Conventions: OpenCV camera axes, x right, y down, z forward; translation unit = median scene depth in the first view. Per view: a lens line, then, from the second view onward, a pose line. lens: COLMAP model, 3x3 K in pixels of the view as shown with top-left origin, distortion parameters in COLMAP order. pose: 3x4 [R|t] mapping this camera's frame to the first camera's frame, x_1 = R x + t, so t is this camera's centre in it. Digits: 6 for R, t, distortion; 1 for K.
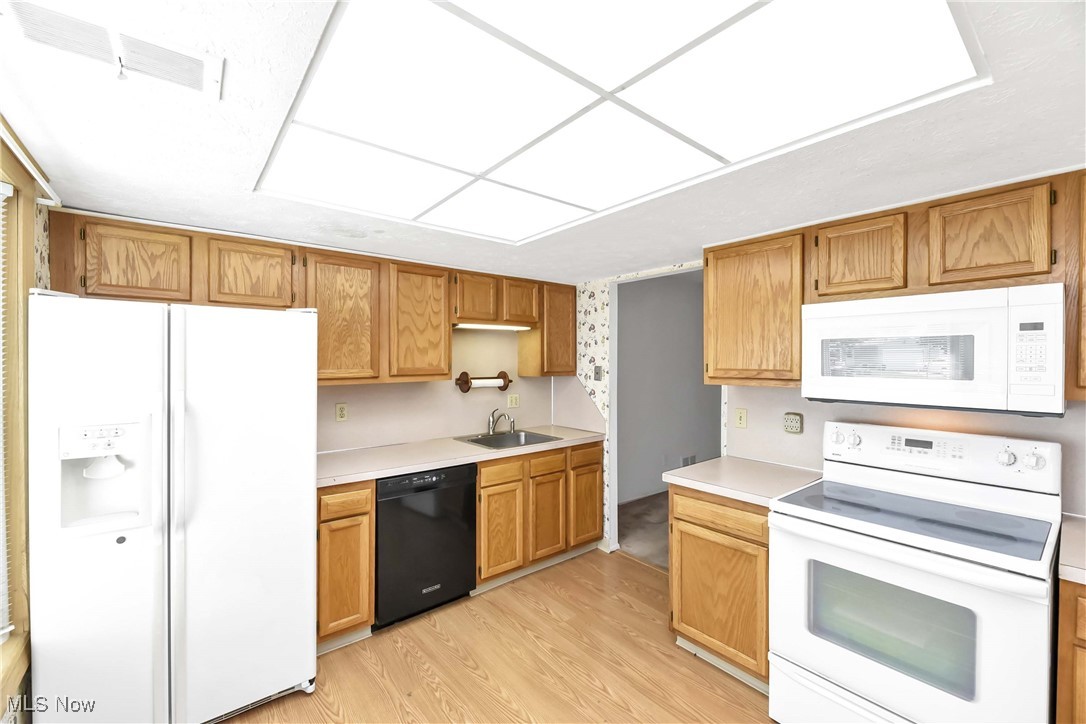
lens RADIAL K [[444.9, 0, 537.7], [0, 444.9, 360.9], [0, 0, 1]] dist [-0.000333, -0.000269]
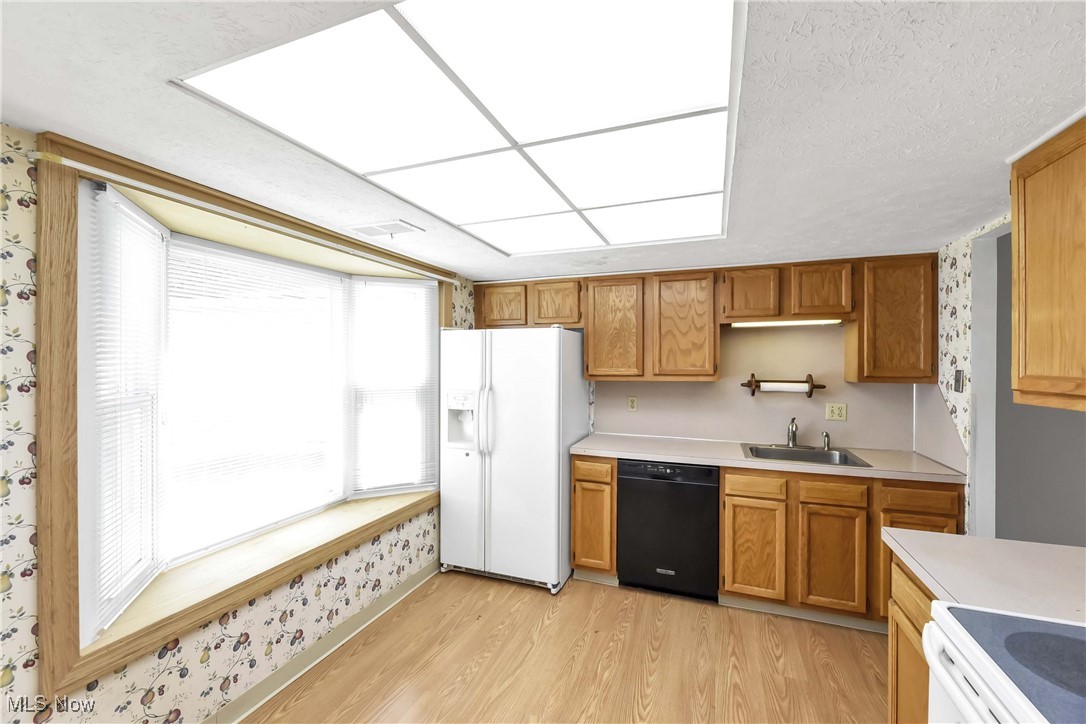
lens RADIAL K [[449.7, 0, 543.0], [0, 449.7, 362.0], [0, 0, 1]] dist [-0.001132, -0.000361]
pose [[0.499292, 0.000538, -0.866434, 0.511544], [-0.002139, 0.999998, -0.000611, 0.002076], [0.866431, 0.002158, 0.499292, 0.175918]]
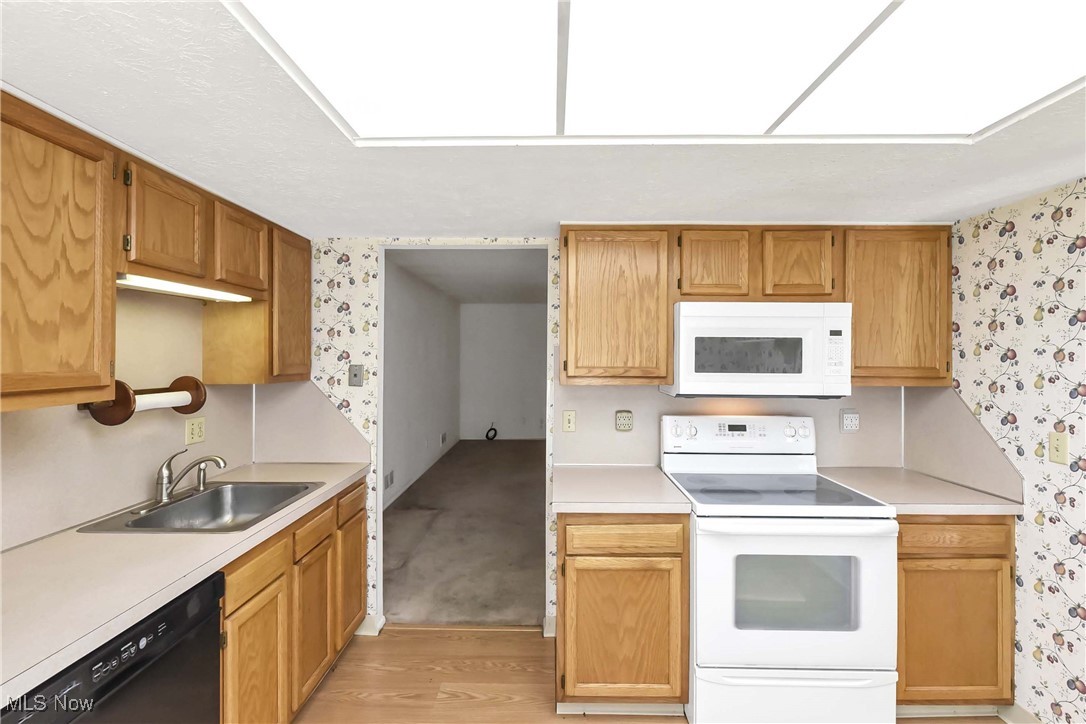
lens RADIAL K [[481.3, 0, 548.7], [0, 481.3, 352.6], [0, 0, 1]] dist [0.001762, -0.004274]
pose [[0.635980, 0.009647, 0.771645, -0.309771], [-0.002319, 0.999941, -0.010591, 0.000181], [-0.771702, 0.004946, 0.635965, 0.390354]]
